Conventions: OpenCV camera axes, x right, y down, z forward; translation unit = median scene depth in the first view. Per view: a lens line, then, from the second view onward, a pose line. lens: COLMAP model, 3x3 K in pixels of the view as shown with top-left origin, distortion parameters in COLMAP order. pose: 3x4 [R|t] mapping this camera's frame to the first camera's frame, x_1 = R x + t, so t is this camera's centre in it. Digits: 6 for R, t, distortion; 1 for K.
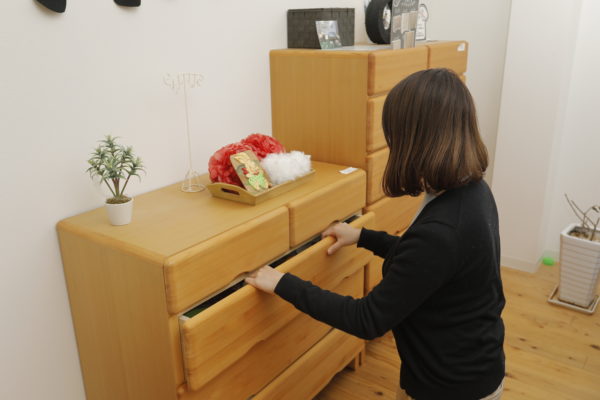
lens RADIAL K [[533.1, 0, 300.0], [0, 533.1, 200.0], [0, 0, 1]] dist [0.000995, 0.000190]
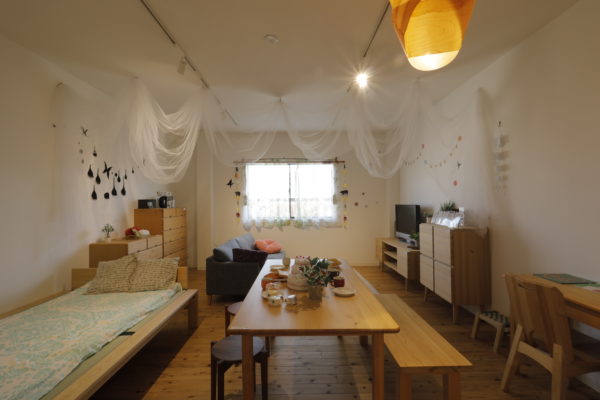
lens RADIAL K [[285.7, 0, 300.0], [0, 285.7, 200.0], [0, 0, 1]] dist [0.000209, 0.000282]
pose [[0.802838, 0.017831, 0.595930, -0.371962], [0.181553, 0.944768, -0.272858, 0.523606], [-0.567881, 0.327254, 0.755259, -1.515551]]
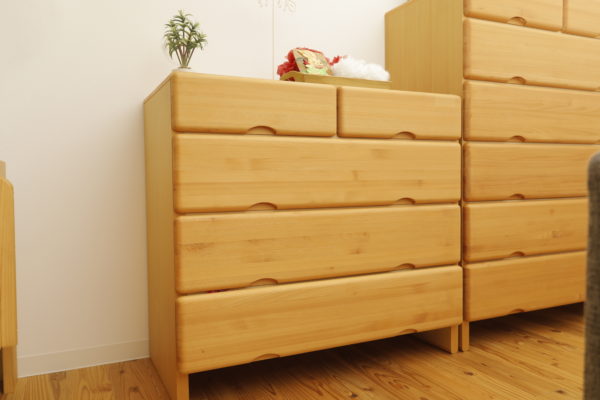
lens RADIAL K [[486.5, 0, 300.0], [0, 486.5, 200.0], [0, 0, 1]] dist [-0.008228, 0.001336]
pose [[0.874222, 0.028718, -0.484676, 0.294249], [-0.160902, 0.958976, -0.233402, 0.355383], [0.458090, 0.282030, 0.842978, 0.241028]]
